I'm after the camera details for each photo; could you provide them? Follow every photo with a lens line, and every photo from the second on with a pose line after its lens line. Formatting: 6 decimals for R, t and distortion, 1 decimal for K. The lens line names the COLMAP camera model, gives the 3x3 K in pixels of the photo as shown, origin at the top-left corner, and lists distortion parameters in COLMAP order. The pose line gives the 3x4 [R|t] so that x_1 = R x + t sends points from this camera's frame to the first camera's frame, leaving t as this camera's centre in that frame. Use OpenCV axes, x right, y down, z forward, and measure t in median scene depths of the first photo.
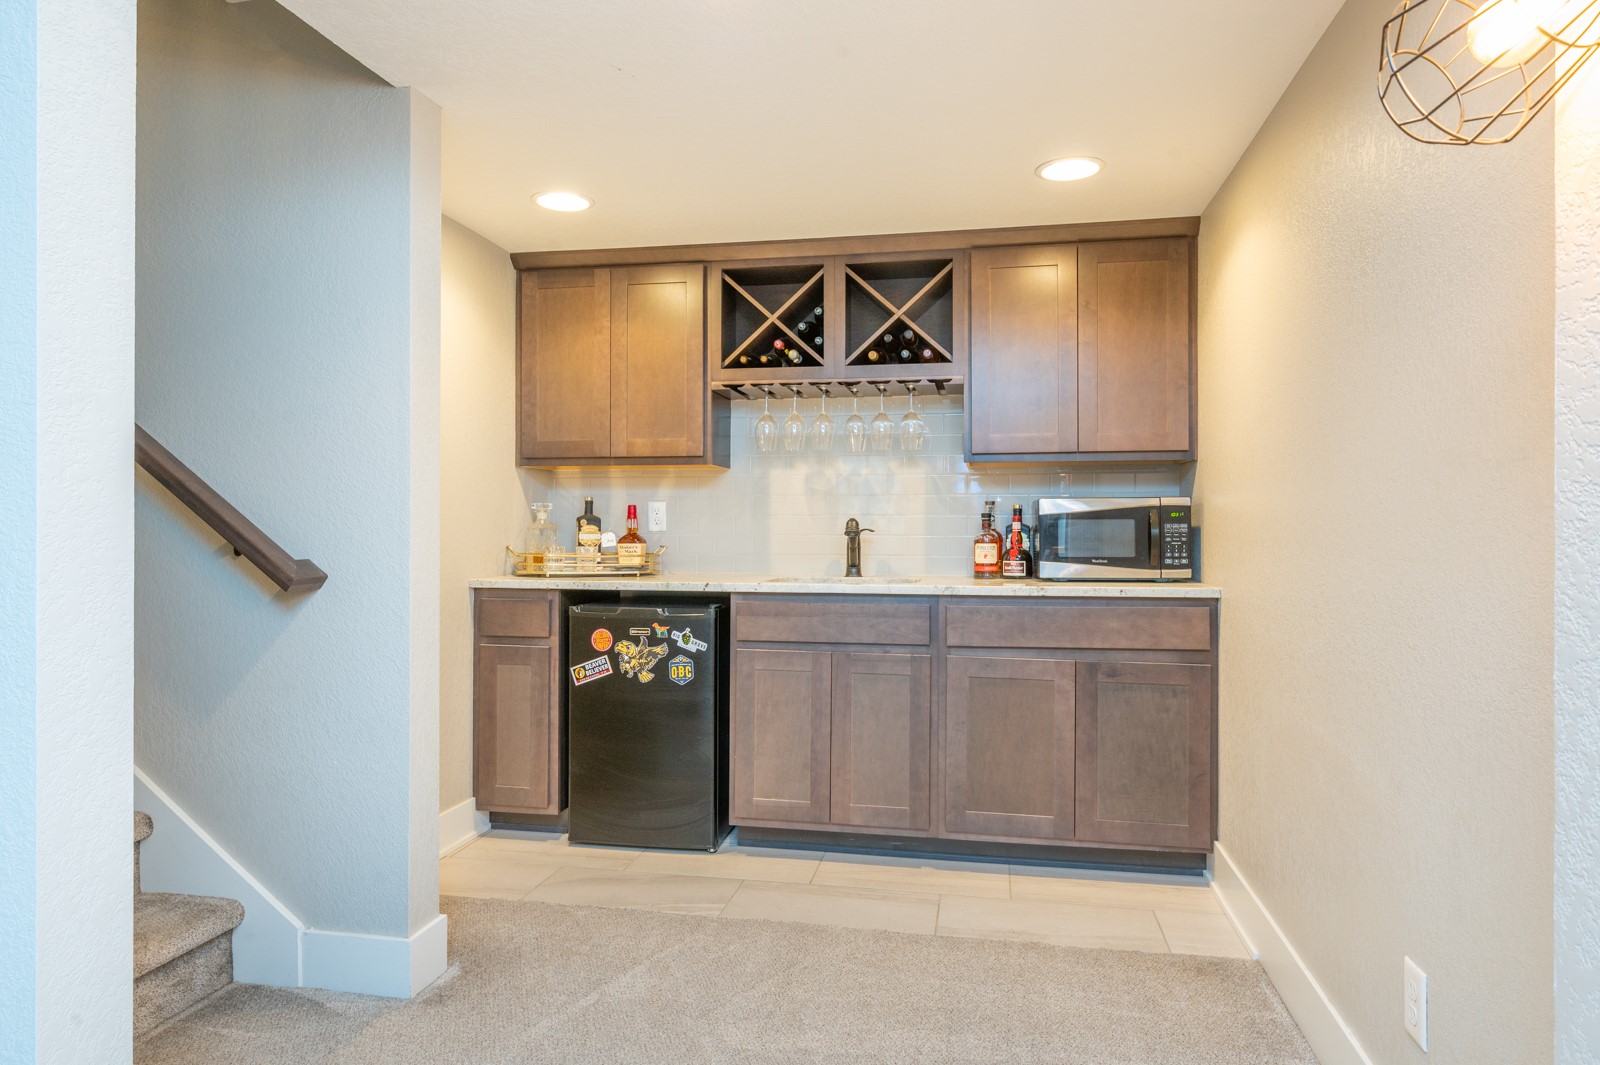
lens RADIAL K [[960.3, 0, 798.4], [0, 960.3, 528.3], [0, 0, 1]] dist [-0.004901, 0.003053]
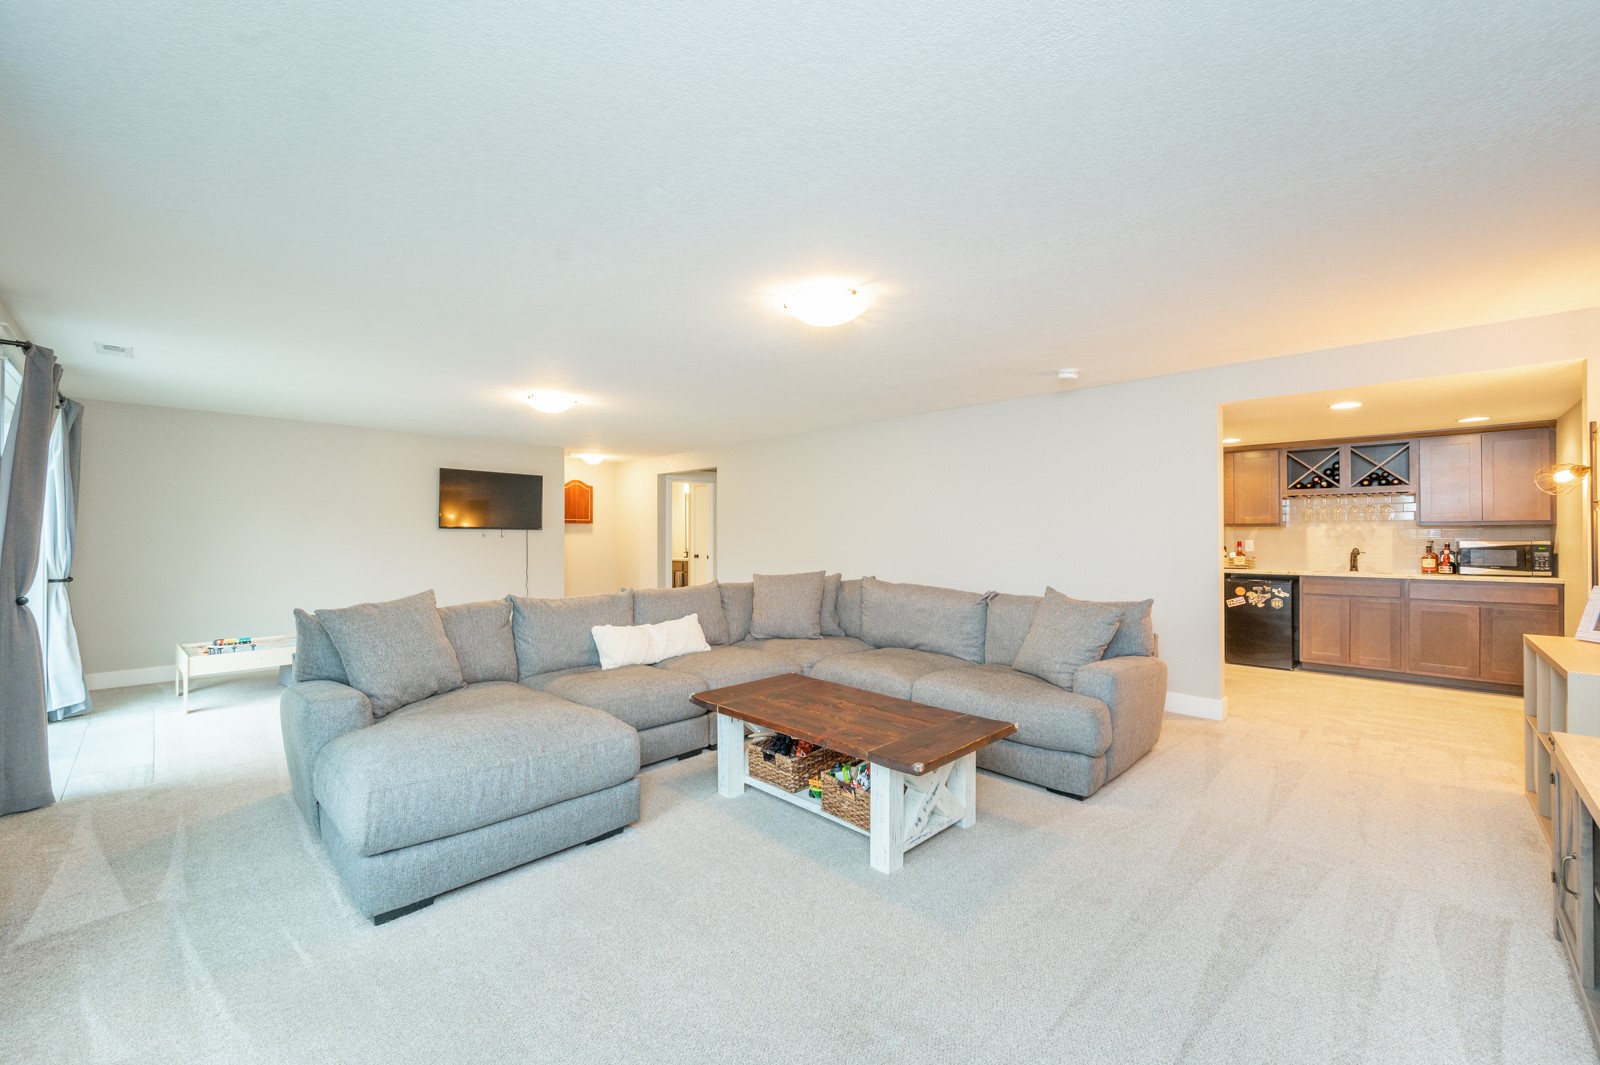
lens RADIAL K [[634.4, 0, 794.6], [0, 634.4, 530.9], [0, 0, 1]] dist [-0.001453, -0.000184]
pose [[0.838824, -0.005492, -0.544375, -0.285493], [0.000394, 0.999955, -0.009481, -0.041797], [0.544403, 0.007739, 0.838788, -1.249061]]
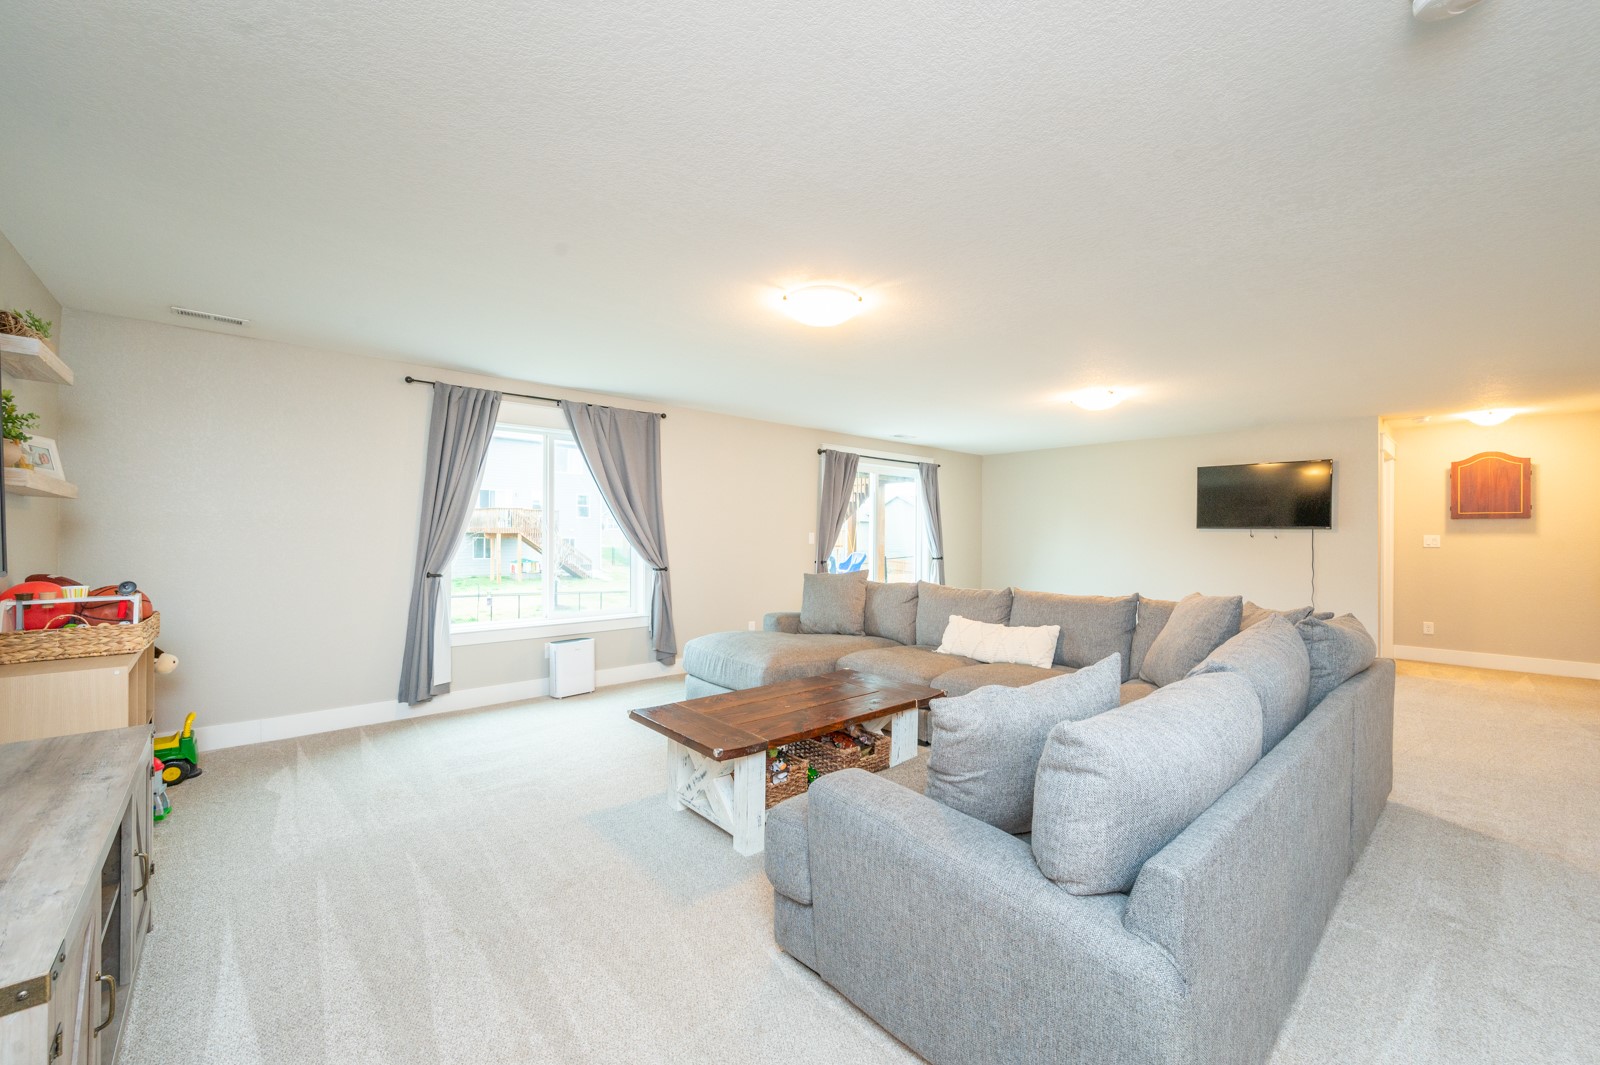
lens RADIAL K [[634.4, 0, 786.3], [0, 634.4, 536.6], [0, 0, 1]] dist [-0.001453, -0.000184]
pose [[-0.602405, -0.001411, -0.798189, 0.744539], [-0.008969, 0.999947, 0.005001, -0.048356], [0.798140, 0.010171, -0.602386, 3.164489]]
